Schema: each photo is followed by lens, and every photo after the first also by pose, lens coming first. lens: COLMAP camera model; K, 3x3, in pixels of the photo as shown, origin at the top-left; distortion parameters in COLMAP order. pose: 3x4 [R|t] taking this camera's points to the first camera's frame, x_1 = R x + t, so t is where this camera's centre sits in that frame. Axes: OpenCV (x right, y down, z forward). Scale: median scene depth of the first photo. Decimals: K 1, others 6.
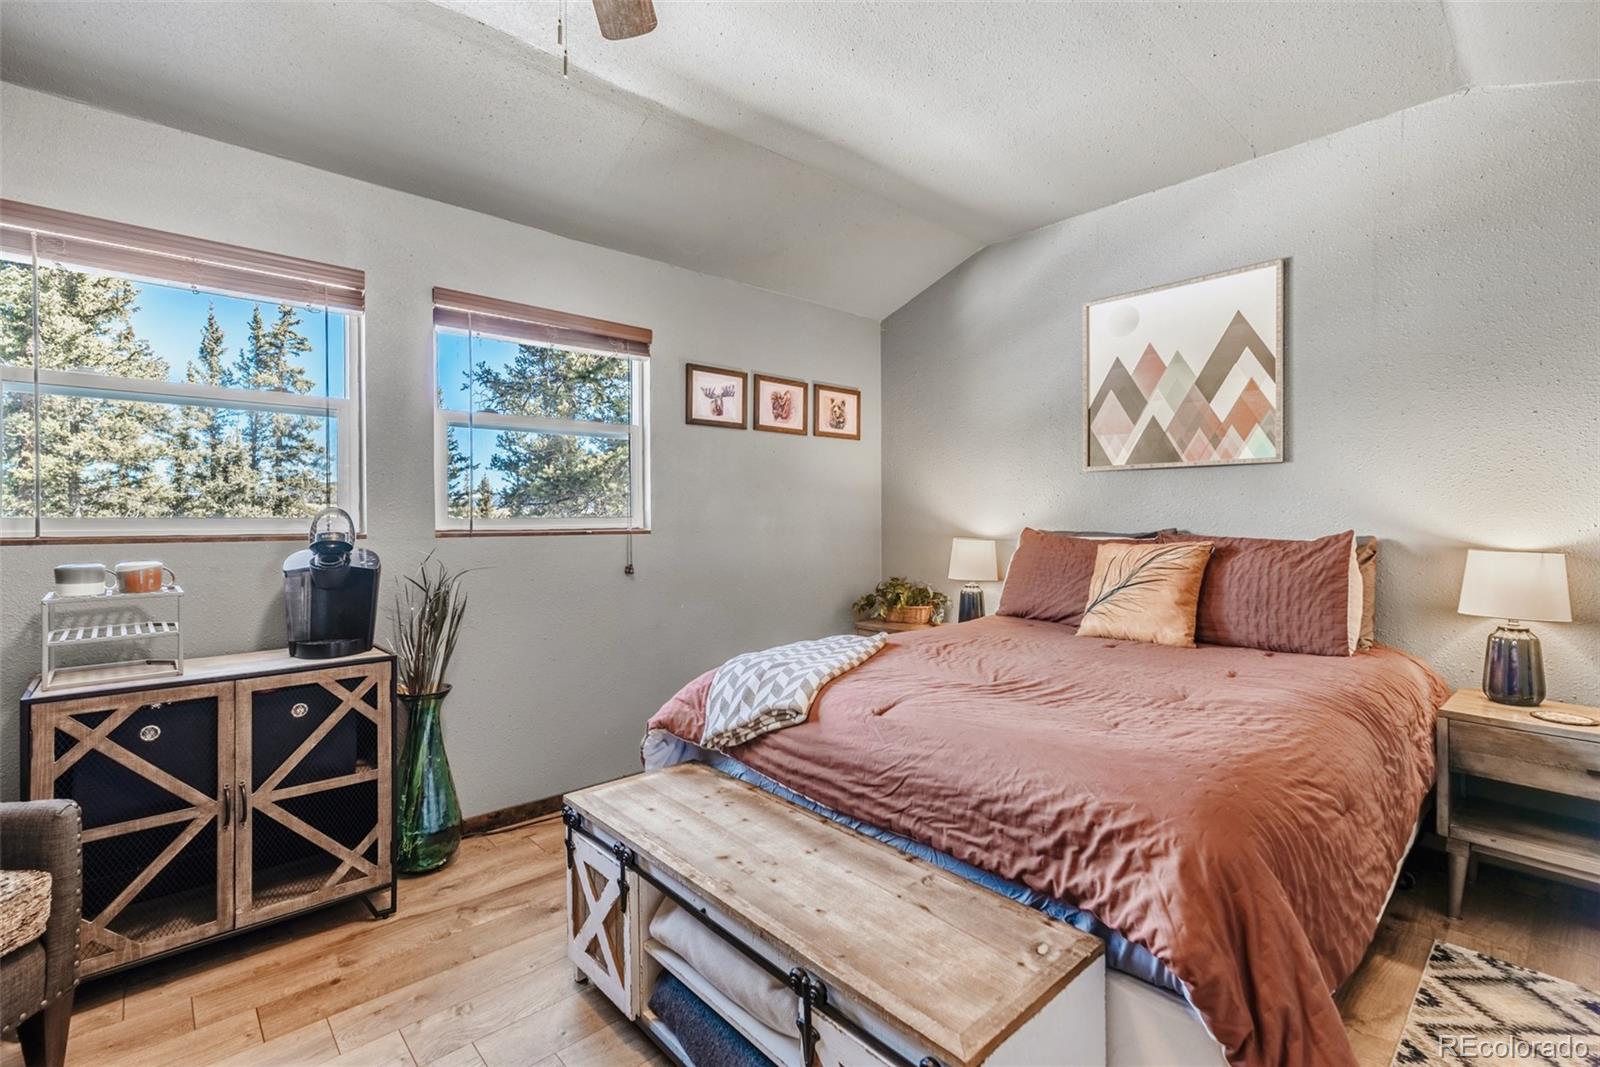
lens RADIAL K [[725.5, 0, 775.0], [0, 725.5, 517.8], [0, 0, 1]] dist [0.003717, 0.000414]
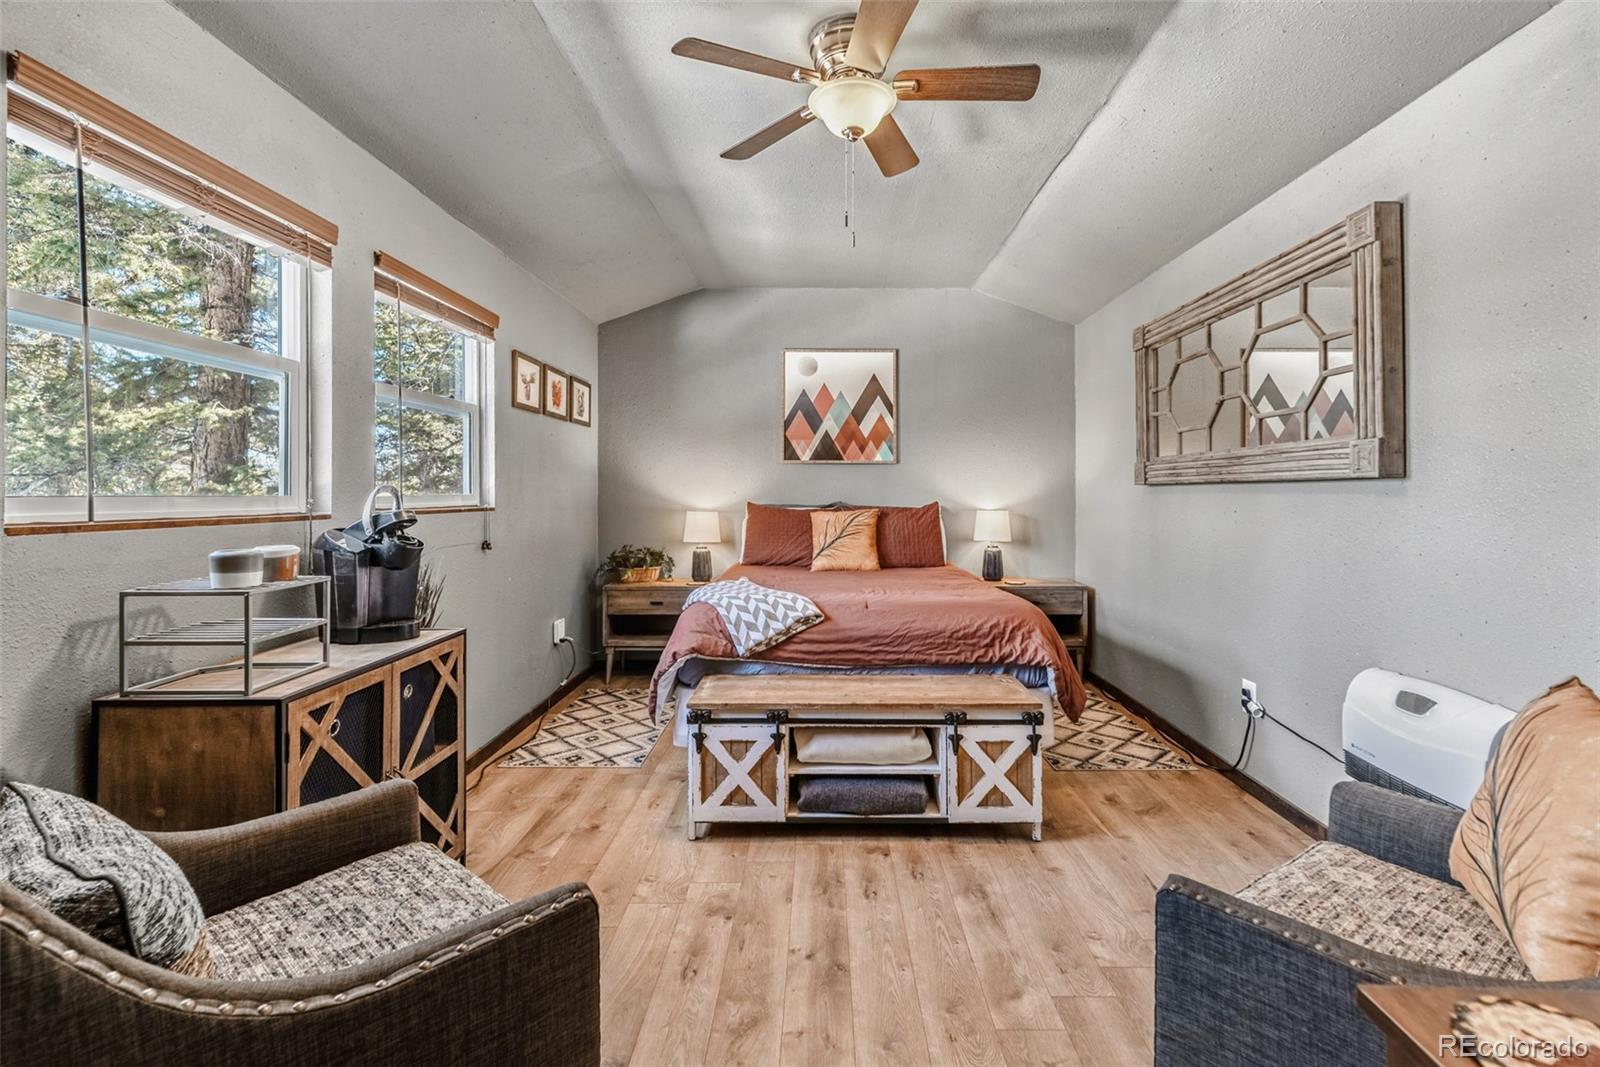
lens RADIAL K [[761.0, 0, 800.6], [0, 761.0, 487.6], [0, 0, 1]] dist [-0.003404, -0.000083]
pose [[0.668737, 0.006684, 0.743469, -0.872210], [0.000505, 0.999955, -0.009444, -0.000901], [-0.743499, 0.006691, 0.668704, -0.068499]]
